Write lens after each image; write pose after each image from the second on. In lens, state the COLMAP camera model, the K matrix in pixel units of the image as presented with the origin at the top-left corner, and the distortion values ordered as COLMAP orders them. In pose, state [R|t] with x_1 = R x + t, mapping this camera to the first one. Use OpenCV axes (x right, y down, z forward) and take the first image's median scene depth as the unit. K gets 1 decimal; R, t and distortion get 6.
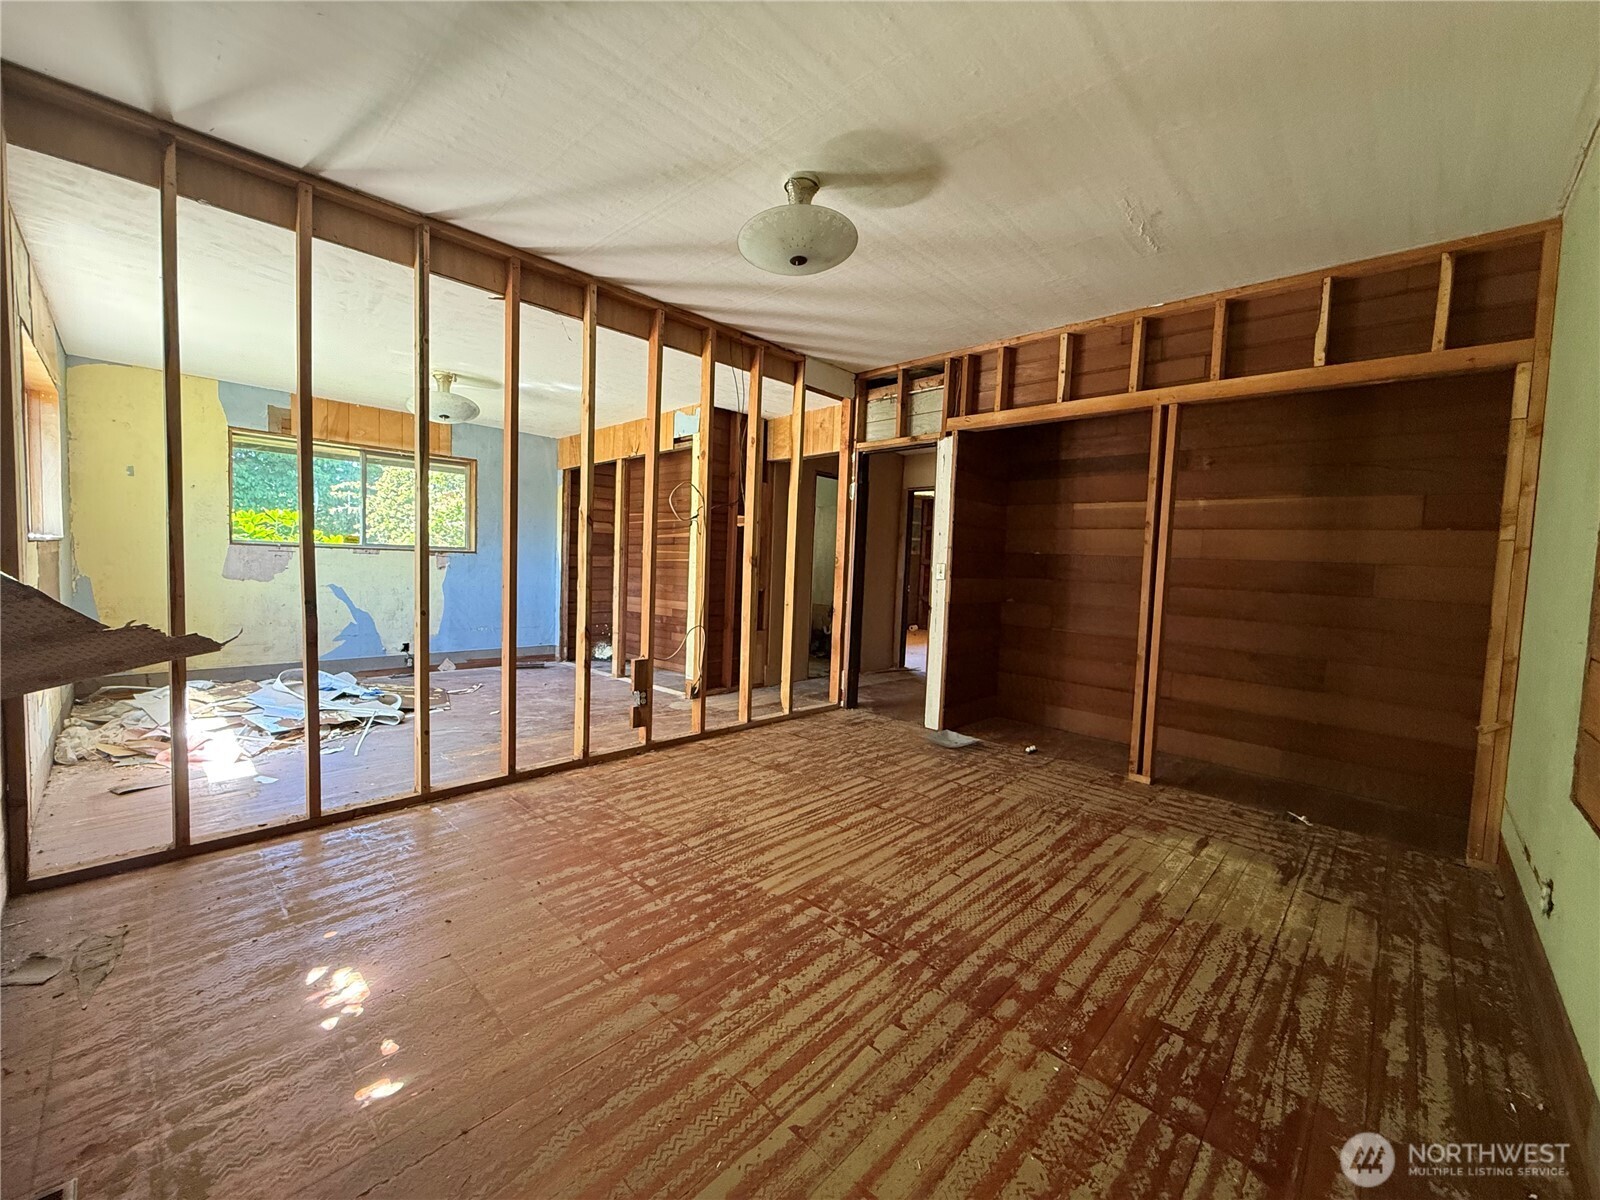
lens RADIAL K [[639.2, 0, 803.3], [0, 639.2, 605.6], [0, 0, 1]] dist [0.000124, -0.000156]
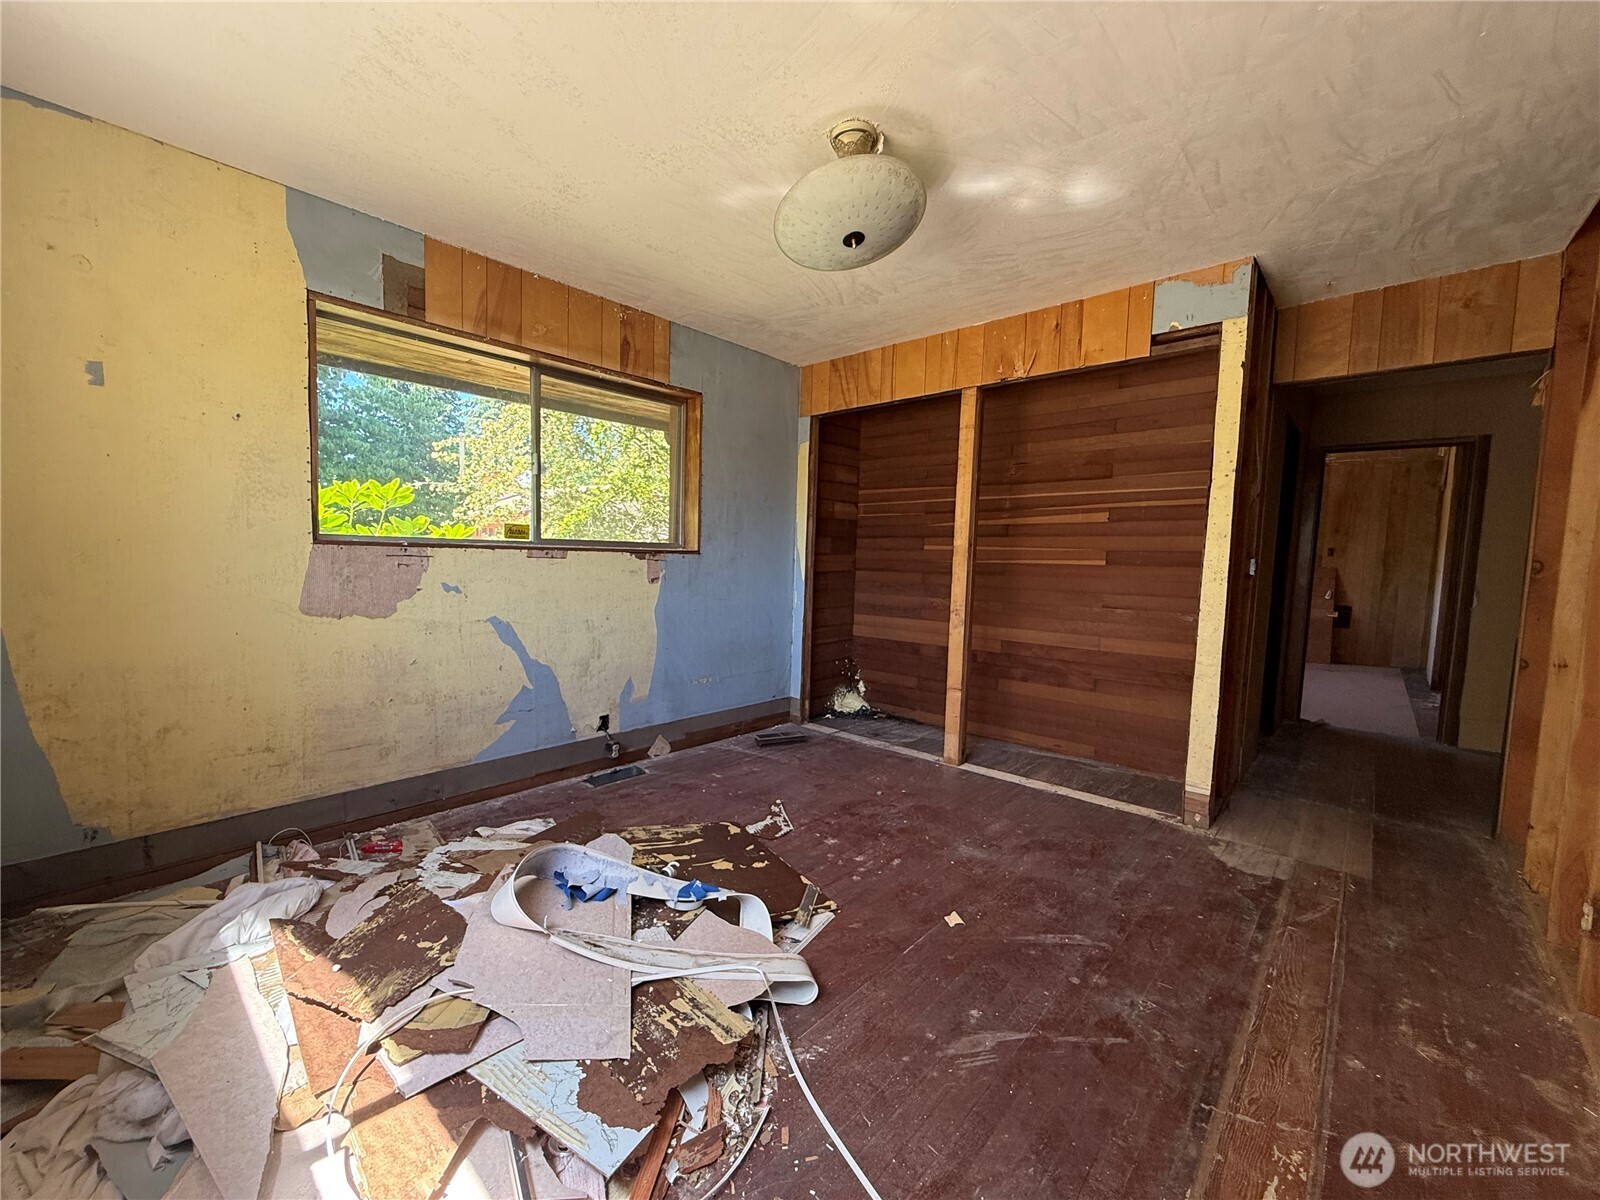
lens RADIAL K [[639.2, 0, 802.6], [0, 639.2, 605.4], [0, 0, 1]] dist [0.000124, -0.000156]
pose [[0.999638, -0.010156, 0.024919, -0.715233], [0.009763, 0.999826, 0.015875, -0.070547], [-0.025076, -0.015626, 0.999563, 0.675123]]
